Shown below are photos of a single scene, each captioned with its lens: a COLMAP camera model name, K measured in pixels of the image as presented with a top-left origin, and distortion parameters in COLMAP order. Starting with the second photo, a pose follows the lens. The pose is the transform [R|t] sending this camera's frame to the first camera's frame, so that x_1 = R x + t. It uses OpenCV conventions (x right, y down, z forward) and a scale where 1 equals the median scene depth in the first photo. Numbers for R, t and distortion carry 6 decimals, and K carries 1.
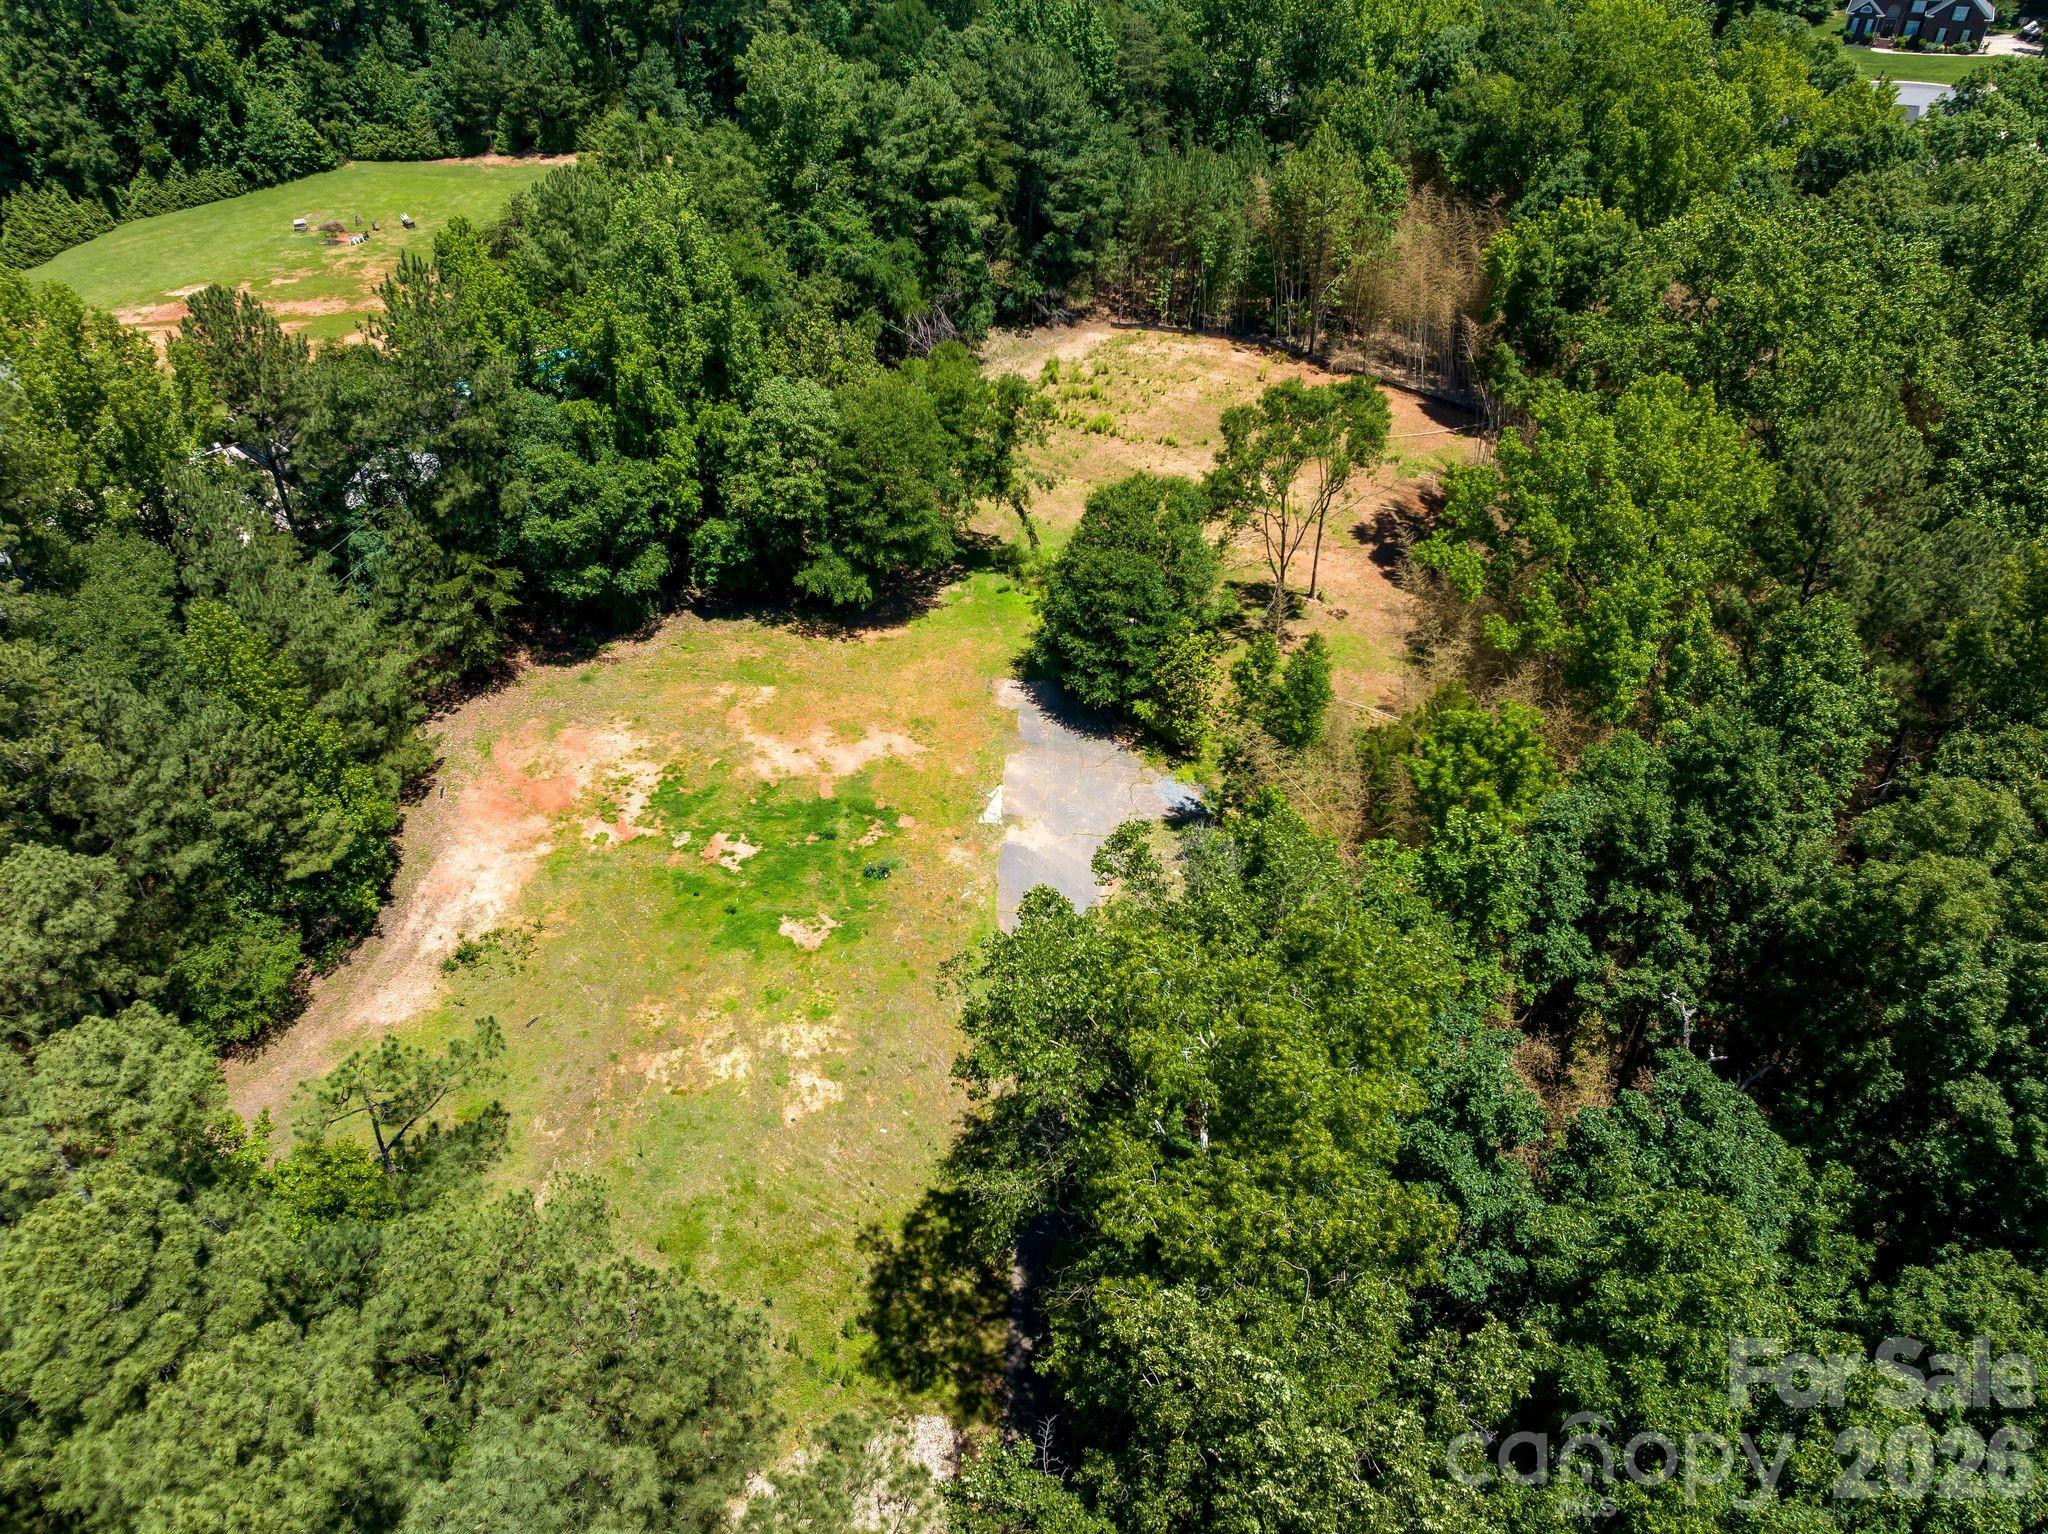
lens RADIAL K [[1431.0, 0, 1009.5], [0, 1431.0, 782.2], [0, 0, 1]] dist [-0.046954, 0.017840]
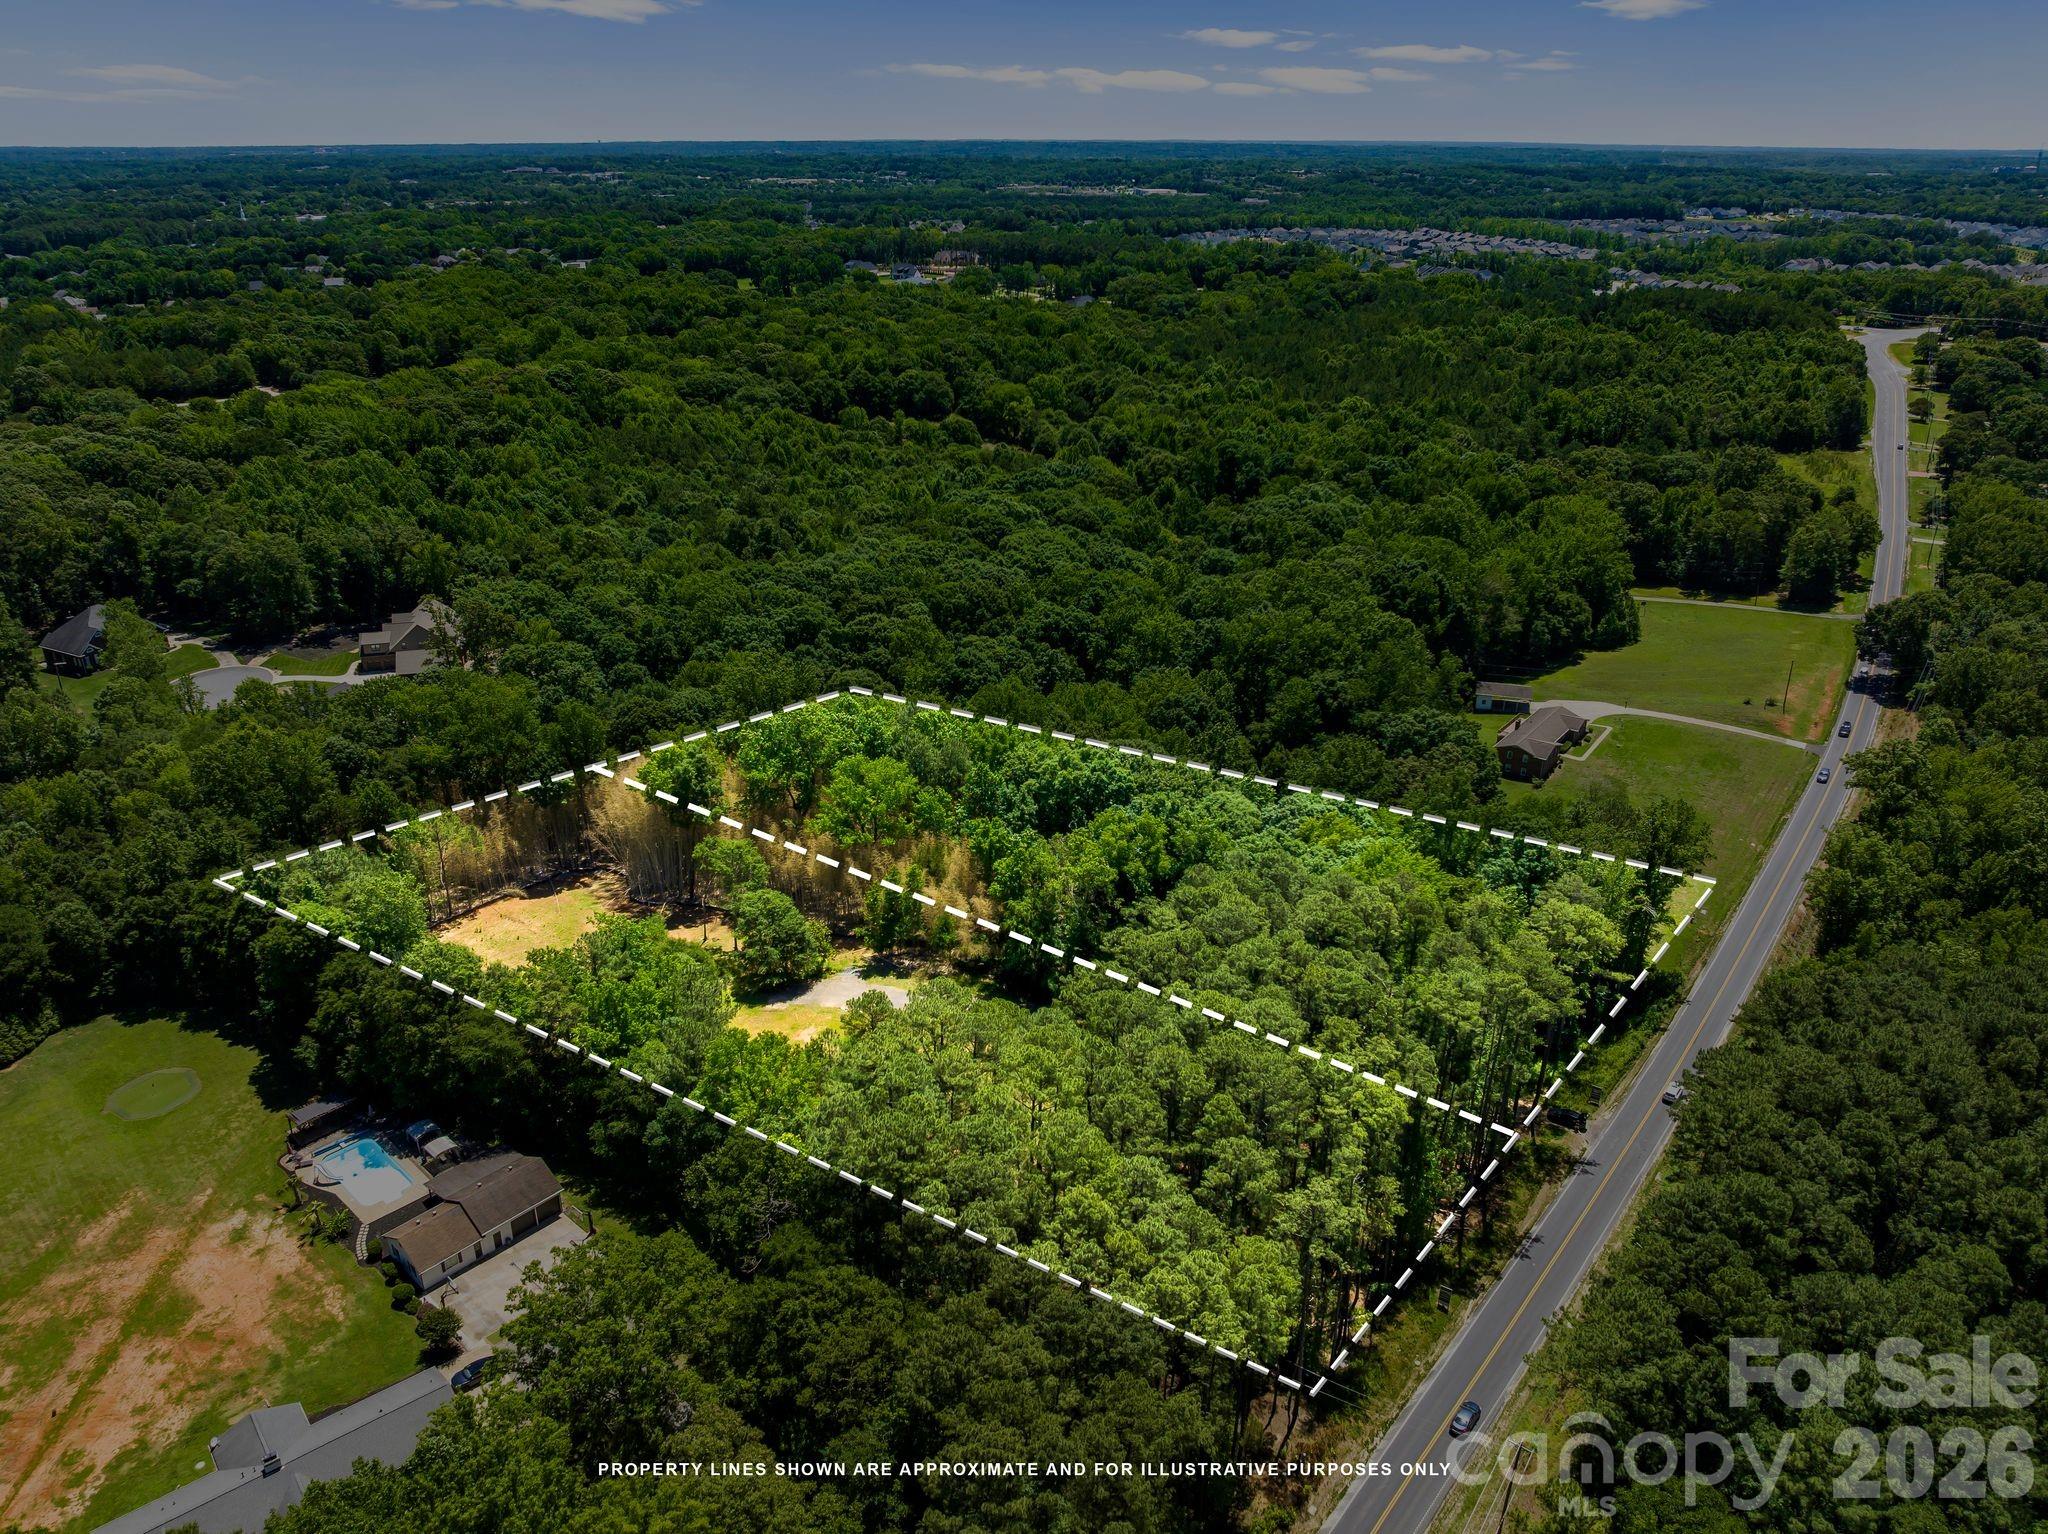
lens RADIAL K [[1431.0, 0, 1016.8], [0, 1431.0, 781.6], [0, 0, 1]] dist [-0.046954, 0.017840]
pose [[-0.020183, -0.399110, 0.916681, -2.149658], [0.625233, 0.710426, 0.323076, -0.898267], [-0.780177, 0.579660, 0.235198, -0.041040]]
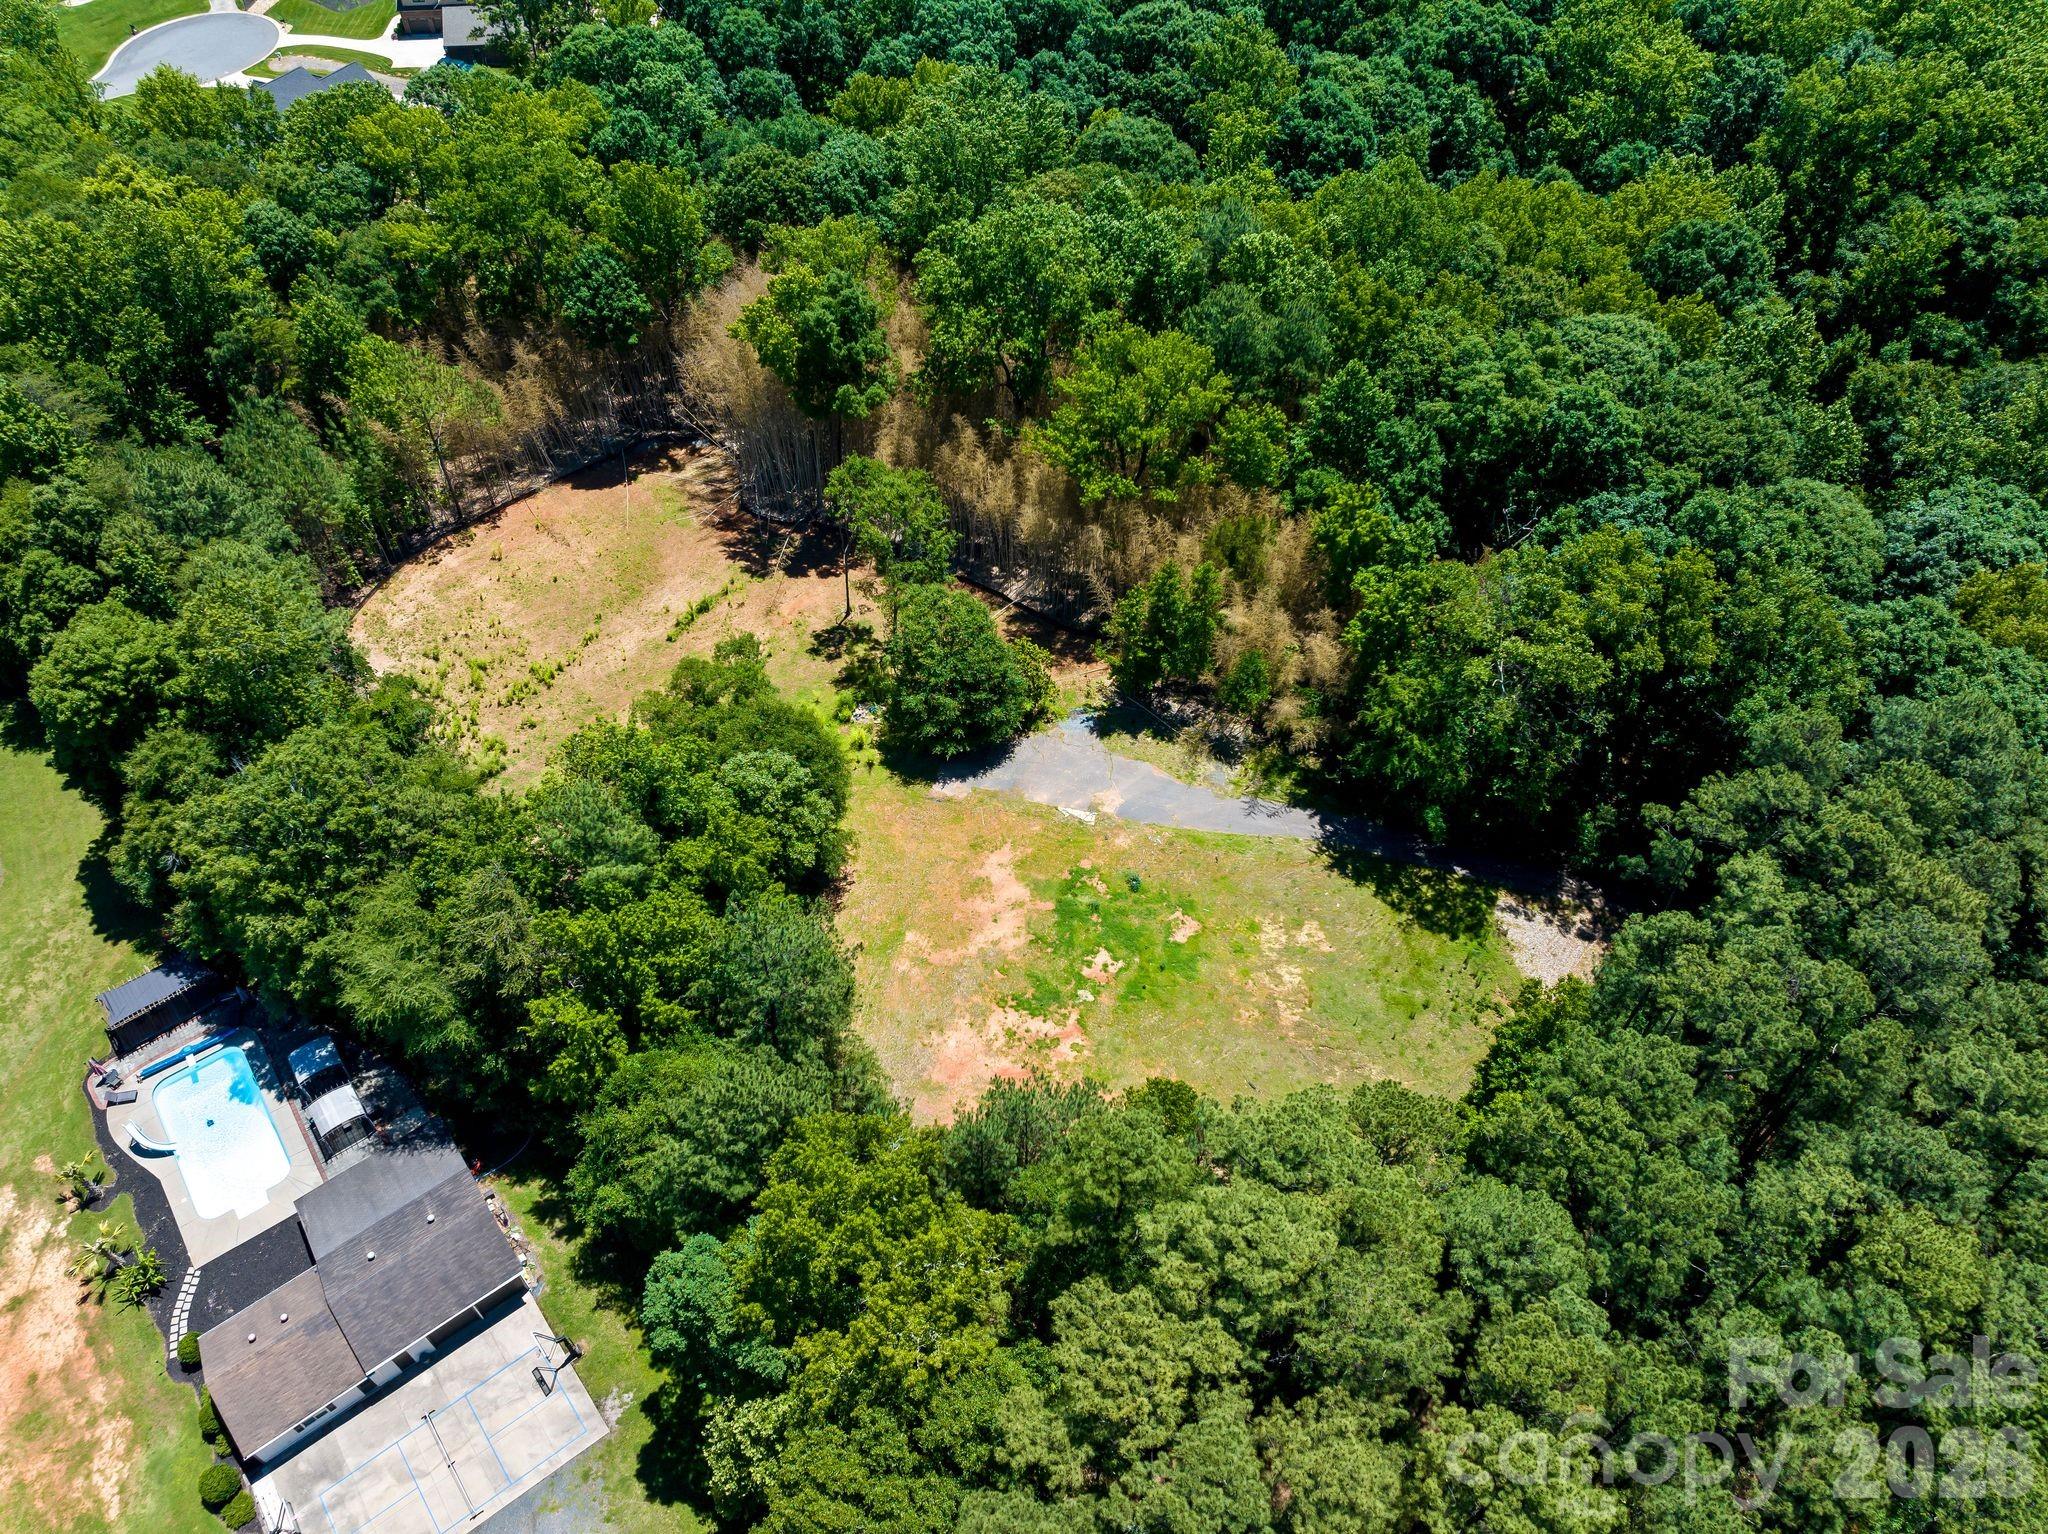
lens RADIAL K [[1431.0, 0, 1018.9], [0, 1431.0, 762.6], [0, 0, 1]] dist [-0.046954, 0.017840]
pose [[0.156073, -0.731662, 0.663560, -0.950010], [0.616150, 0.597182, 0.513549, -0.802279], [-0.772010, 0.328702, 0.544018, 0.238614]]
